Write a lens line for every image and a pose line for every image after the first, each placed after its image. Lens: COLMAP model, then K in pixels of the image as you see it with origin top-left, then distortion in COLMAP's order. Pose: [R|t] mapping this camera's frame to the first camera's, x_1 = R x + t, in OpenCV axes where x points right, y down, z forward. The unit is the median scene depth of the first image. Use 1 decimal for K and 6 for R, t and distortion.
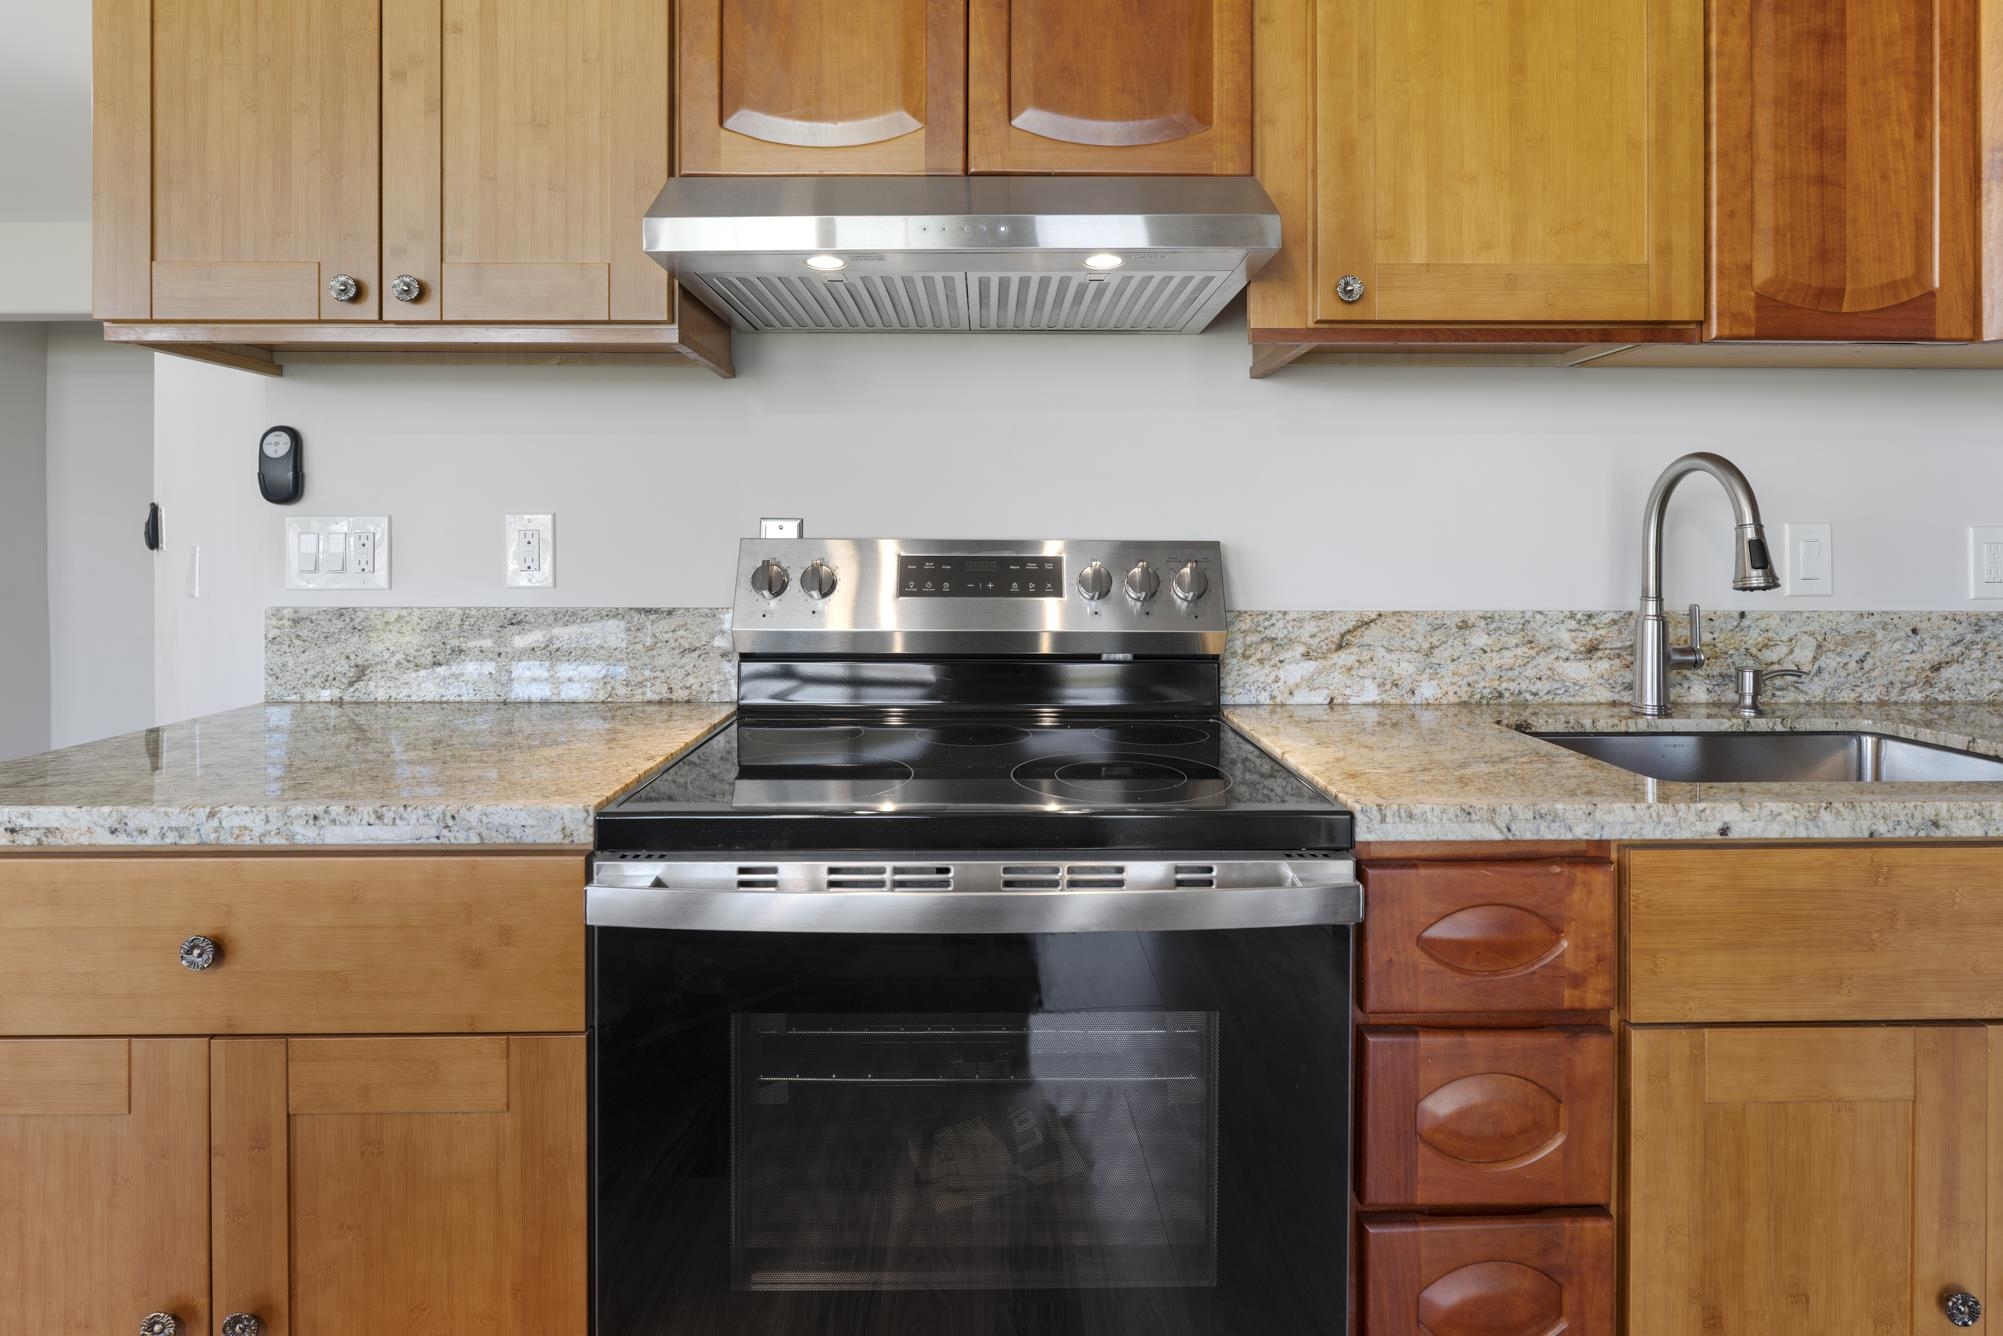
lens RADIAL K [[990.3, 0, 1003.7], [0, 990.3, 551.8], [0, 0, 1]] dist [-0.004648, 0.000309]
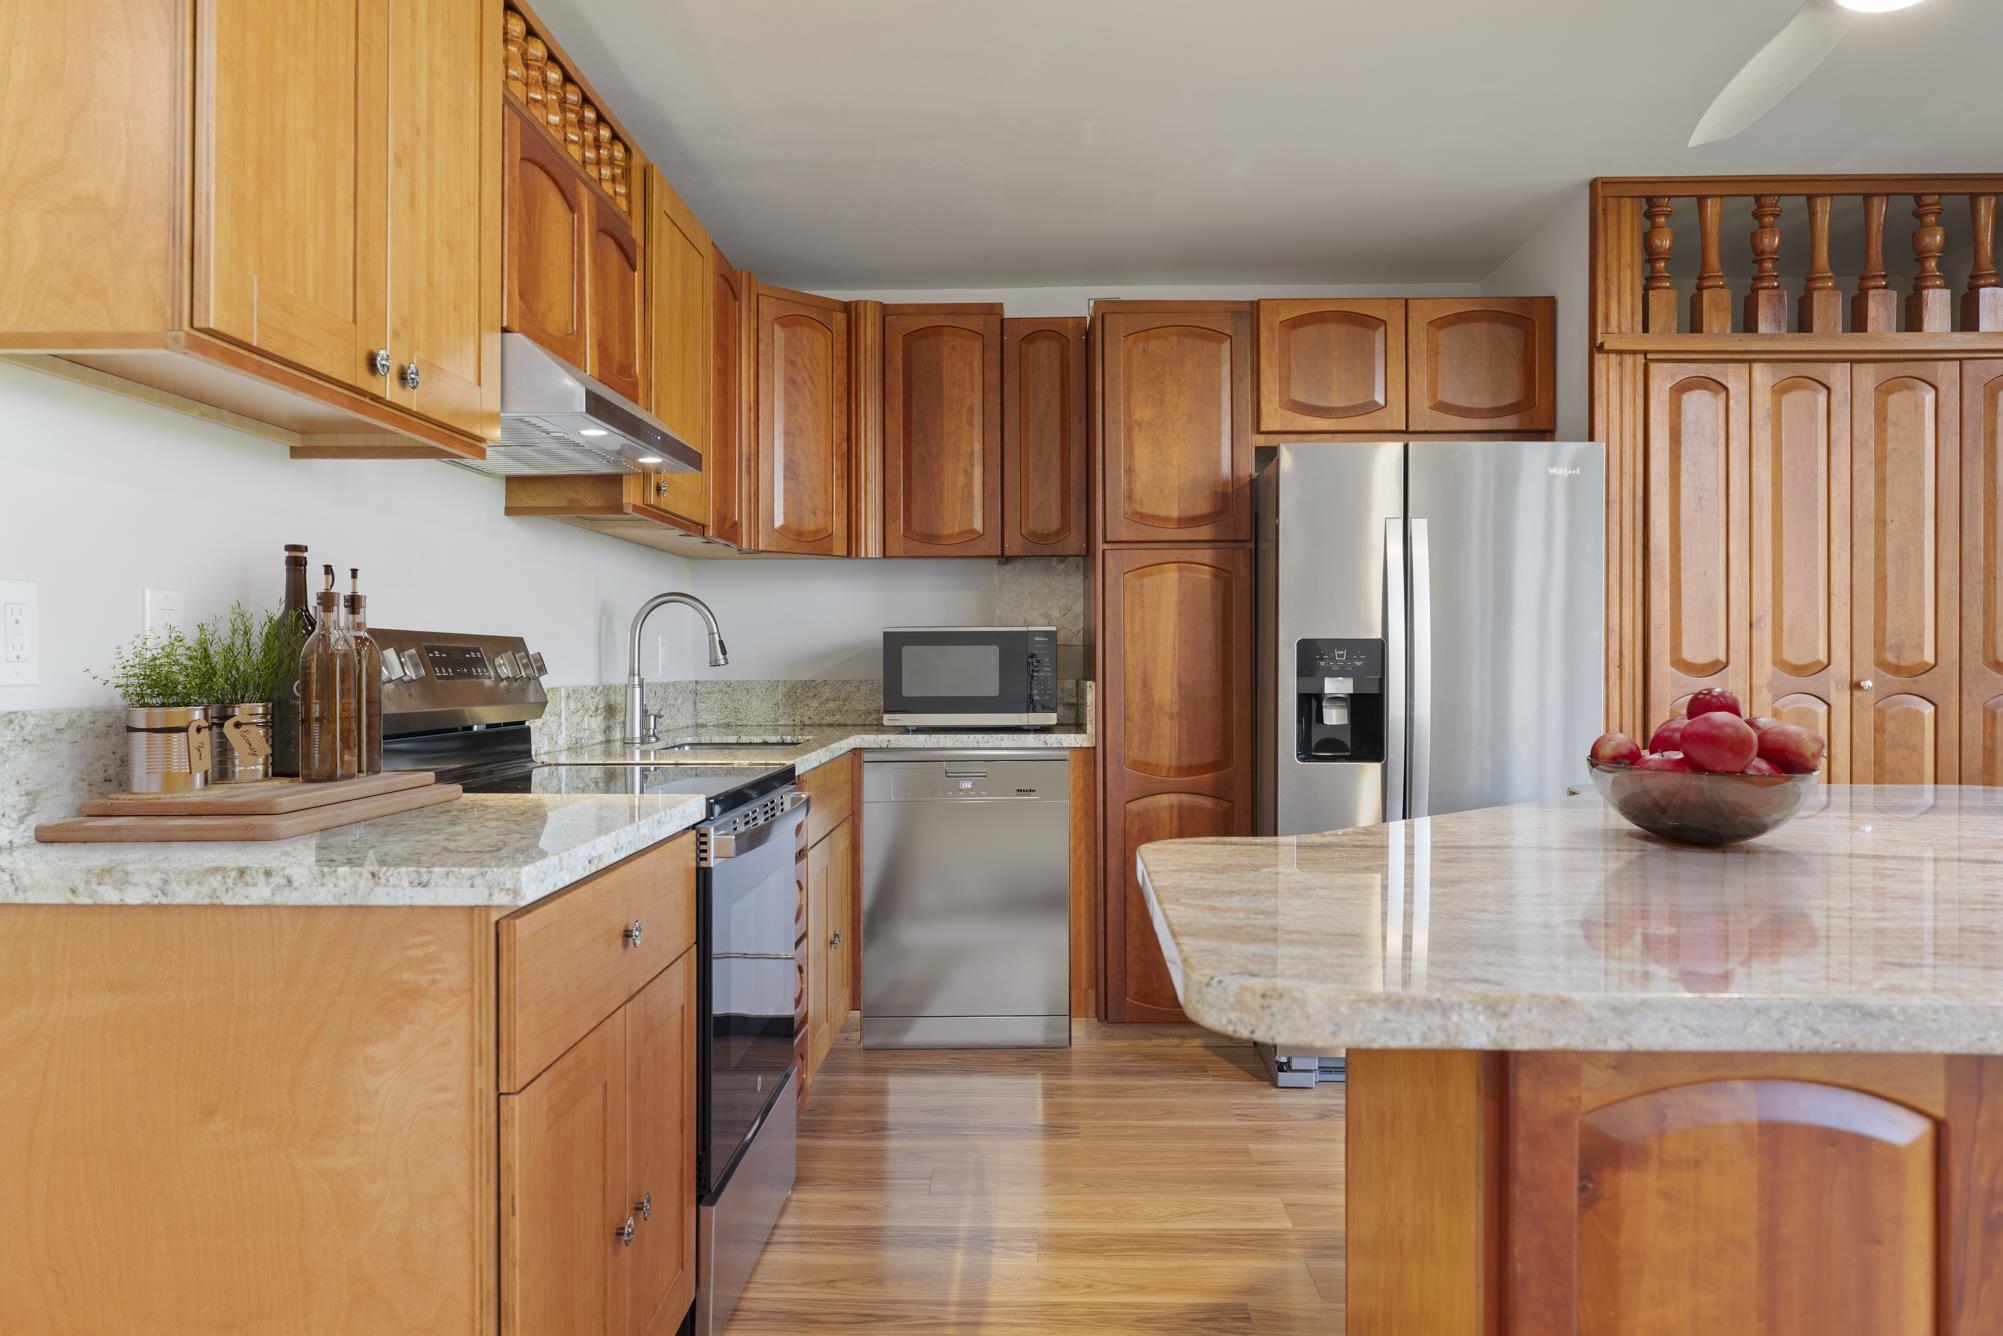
lens RADIAL K [[1358.5, 0, 1001.5], [0, 1358.5, 668.0], [0, 0, 1]] dist [-0.000018, 0.001908]
pose [[0.047118, -0.007190, 0.998863, -1.568152], [0.008256, 0.999943, 0.006809, 0.024386], [-0.998855, 0.007926, 0.047175, 0.246741]]
